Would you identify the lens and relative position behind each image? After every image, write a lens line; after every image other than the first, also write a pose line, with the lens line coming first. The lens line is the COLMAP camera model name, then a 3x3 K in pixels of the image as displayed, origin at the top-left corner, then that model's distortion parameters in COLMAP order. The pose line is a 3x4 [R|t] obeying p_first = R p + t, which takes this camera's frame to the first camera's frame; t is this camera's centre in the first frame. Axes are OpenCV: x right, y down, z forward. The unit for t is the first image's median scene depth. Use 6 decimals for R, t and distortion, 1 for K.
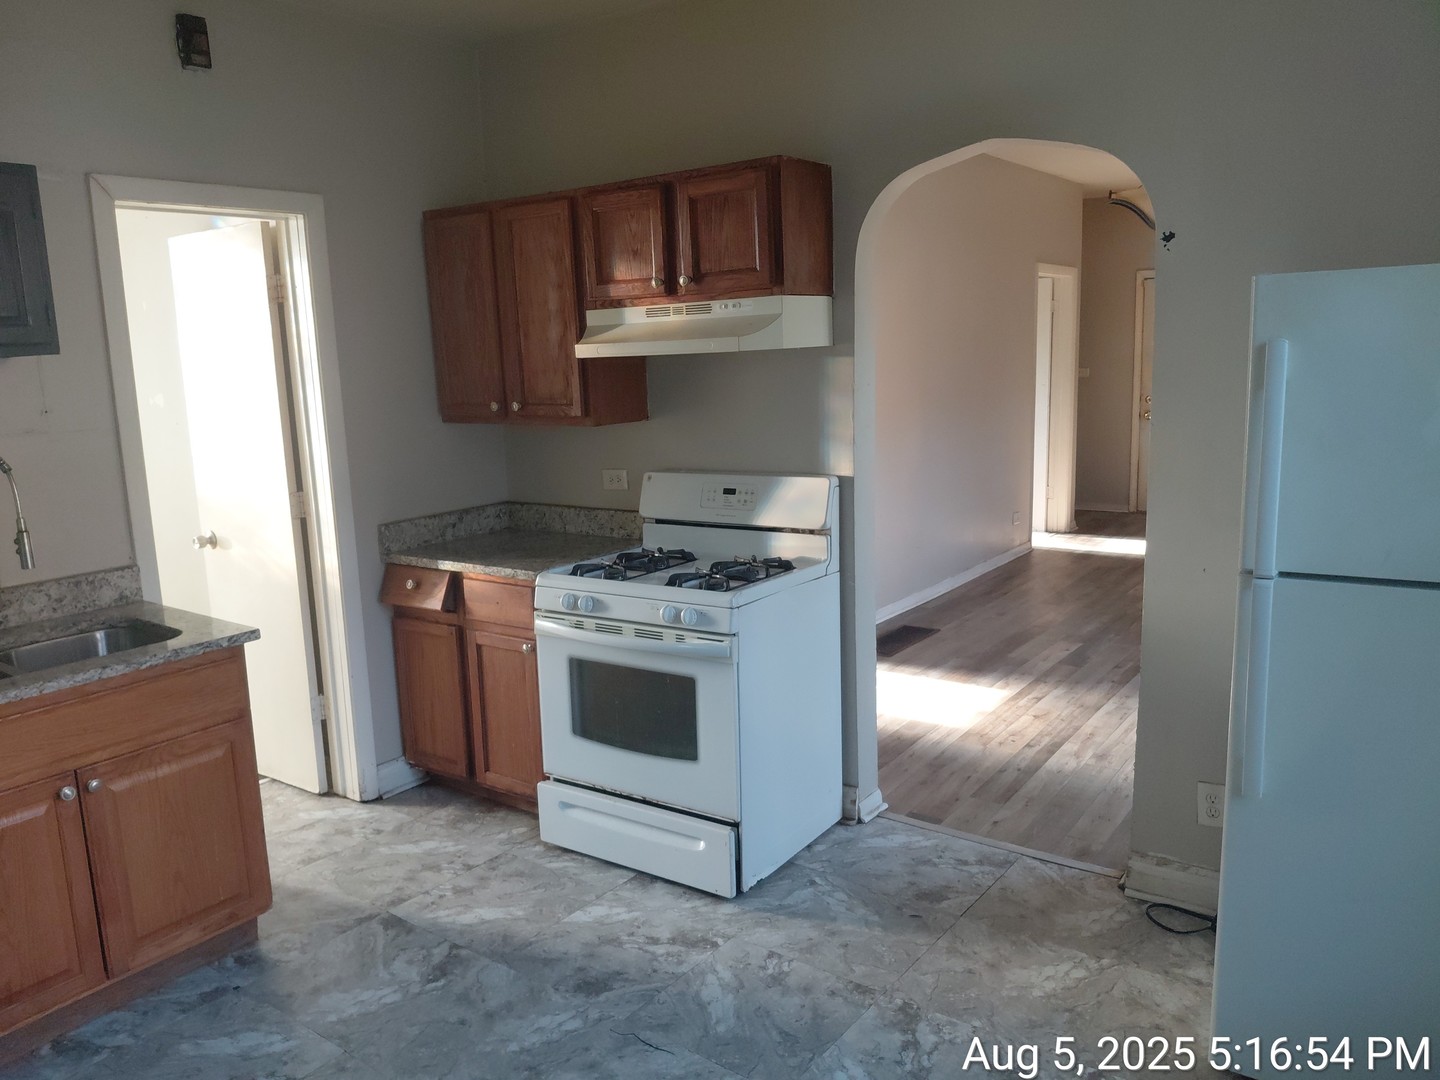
lens RADIAL K [[1069.6, 0, 720.0], [0, 1069.6, 540.0], [0, 0, 1]] dist [0.000404, -0.057271]
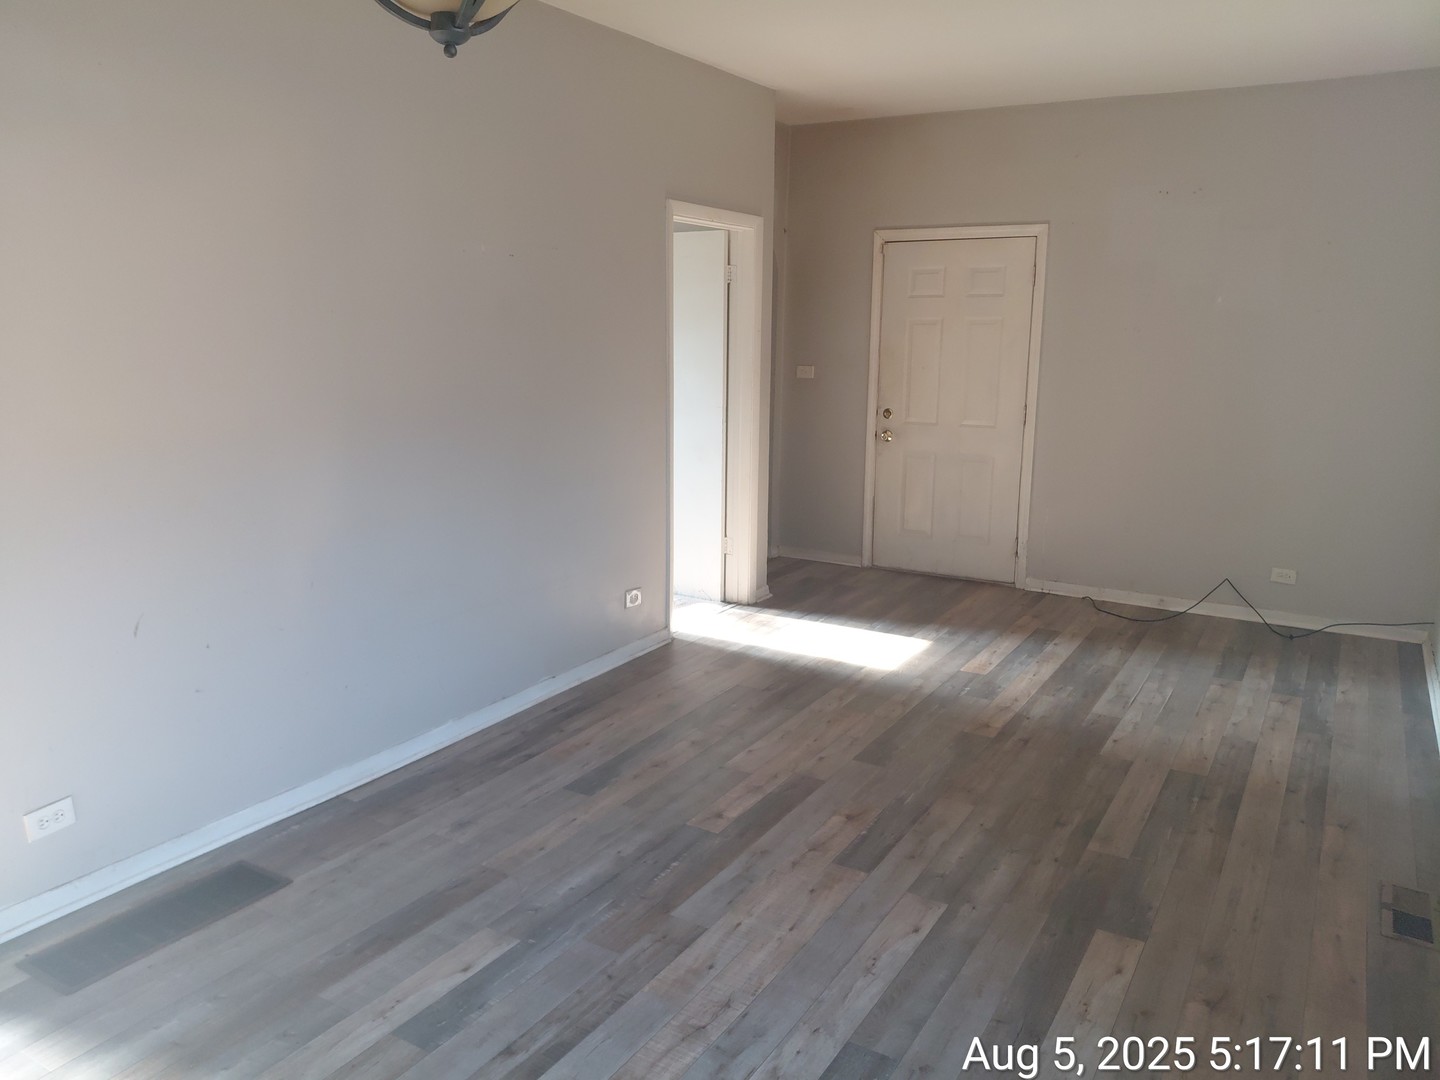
lens RADIAL K [[1069.6, 0, 720.0], [0, 1069.6, 540.0], [0, 0, 1]] dist [0.000404, -0.057271]
pose [[0.995614, 0.025312, 0.090063, 0.261013], [-0.028115, 0.999155, 0.029996, -0.074717], [-0.089228, -0.032397, 0.995484, 0.337640]]
